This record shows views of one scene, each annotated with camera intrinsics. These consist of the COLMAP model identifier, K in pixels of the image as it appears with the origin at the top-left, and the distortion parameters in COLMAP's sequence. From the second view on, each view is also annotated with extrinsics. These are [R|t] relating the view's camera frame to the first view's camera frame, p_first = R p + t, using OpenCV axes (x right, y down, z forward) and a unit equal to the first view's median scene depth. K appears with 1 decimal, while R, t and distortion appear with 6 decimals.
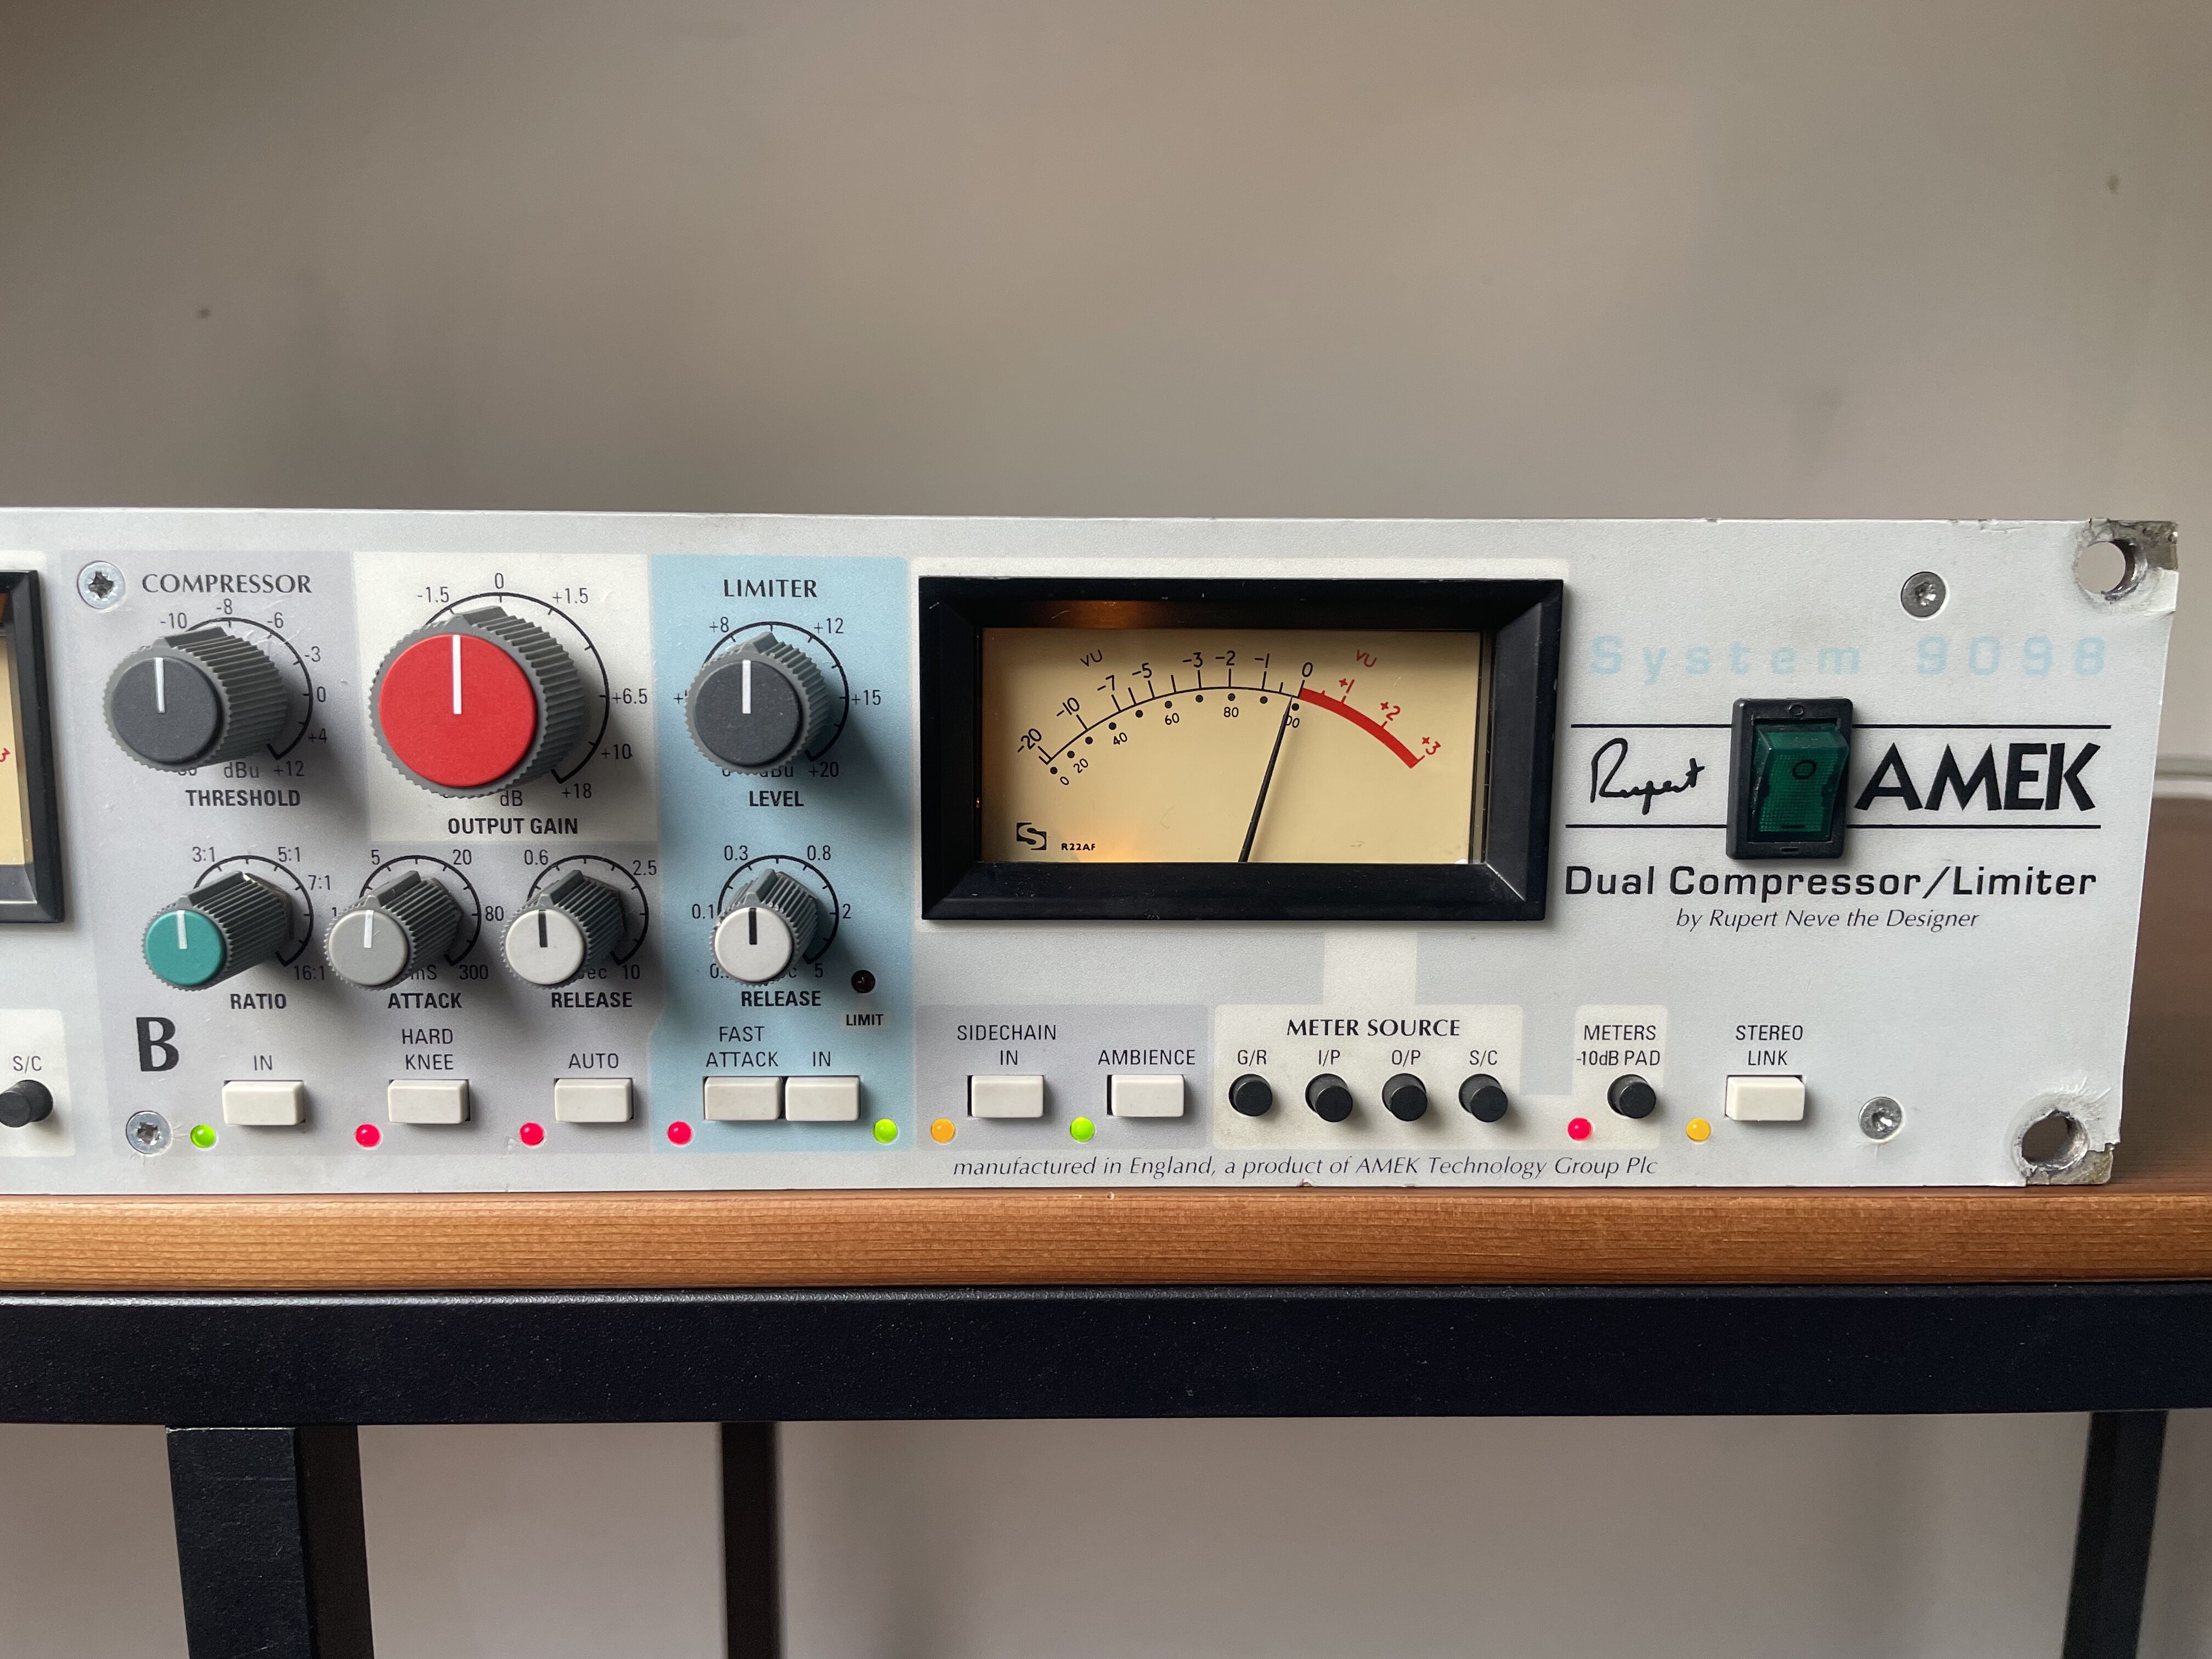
lens RADIAL K [[1730.9, 0, 1088.6], [0, 1730.9, 833.0], [0, 0, 1]] dist [0.055046, -0.097965]
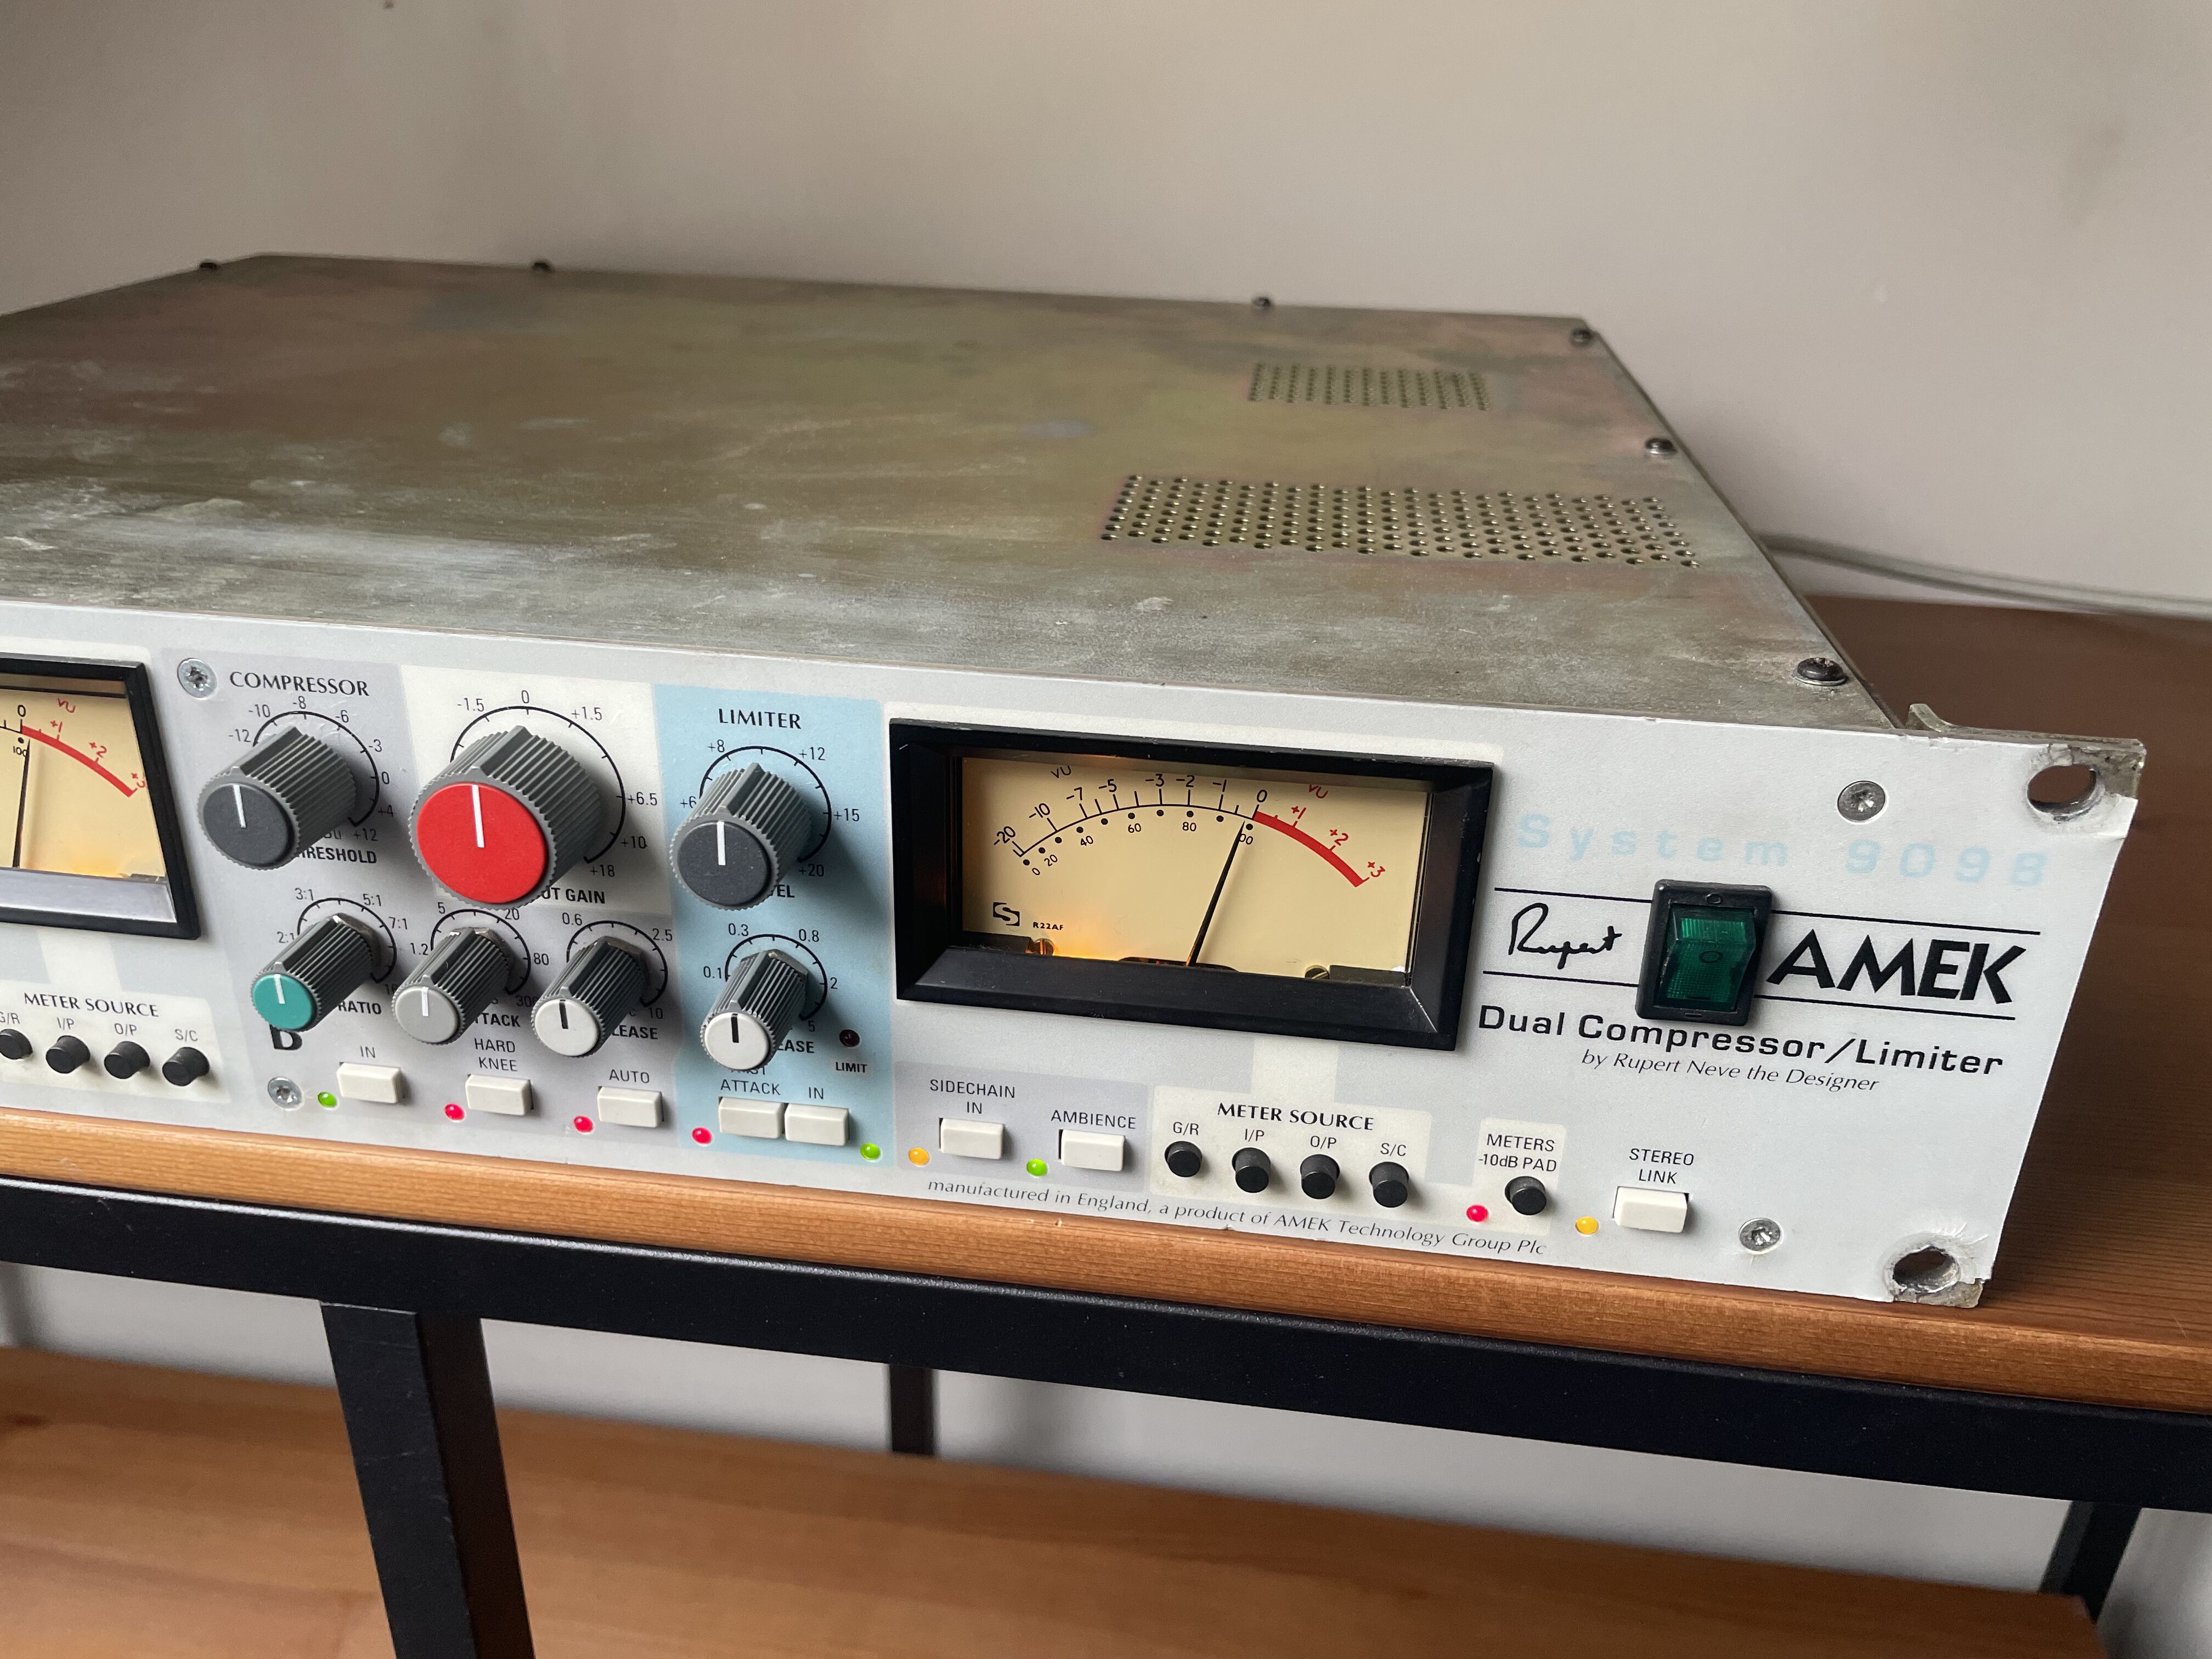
lens RADIAL K [[1730.9, 0, 1101.4], [0, 1730.9, 827.6], [0, 0, 1]] dist [0.055046, -0.097965]
pose [[0.987526, 0.084708, -0.132727, 0.175356], [-0.044760, 0.959205, 0.279146, -0.375808], [0.150958, -0.269723, 0.951032, -0.030329]]
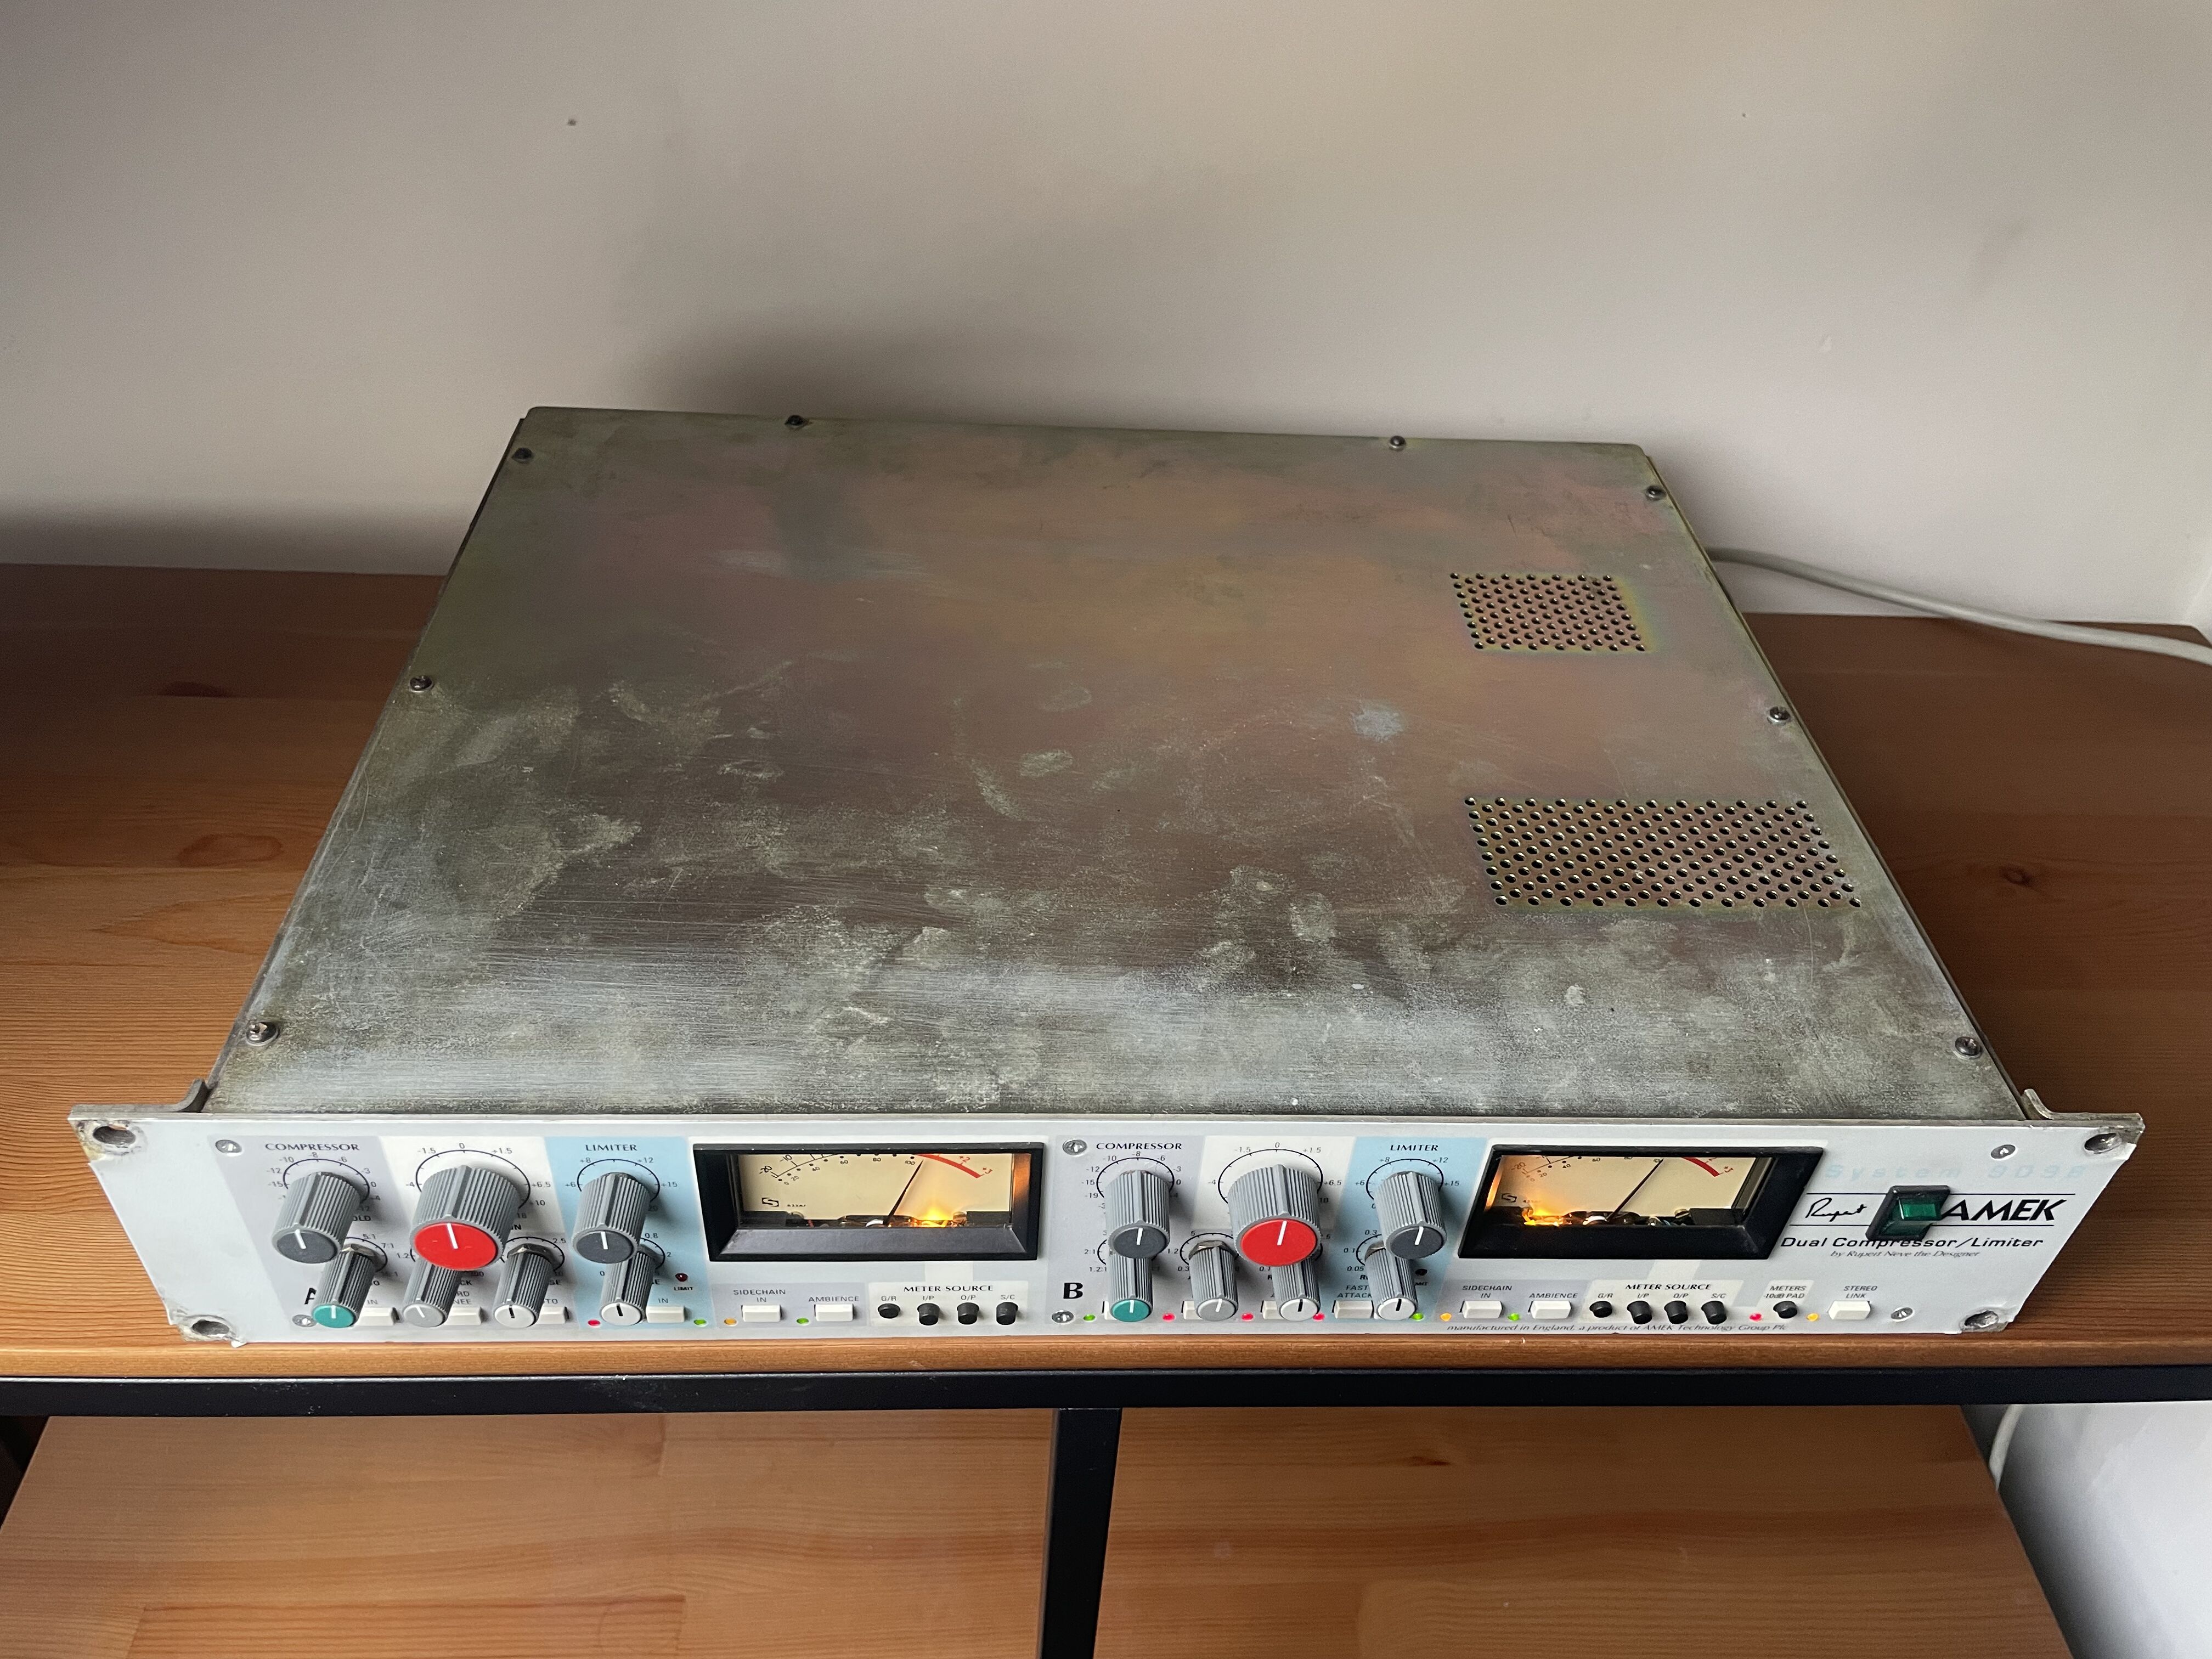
lens RADIAL K [[1730.9, 0, 1086.2], [0, 1730.9, 816.9], [0, 0, 1]] dist [0.055046, -0.097965]
pose [[0.998780, 0.028983, 0.039980, -0.609590], [-0.045592, 0.852235, 0.521169, -1.381990], [-0.018967, -0.522356, 0.852516, -0.423975]]
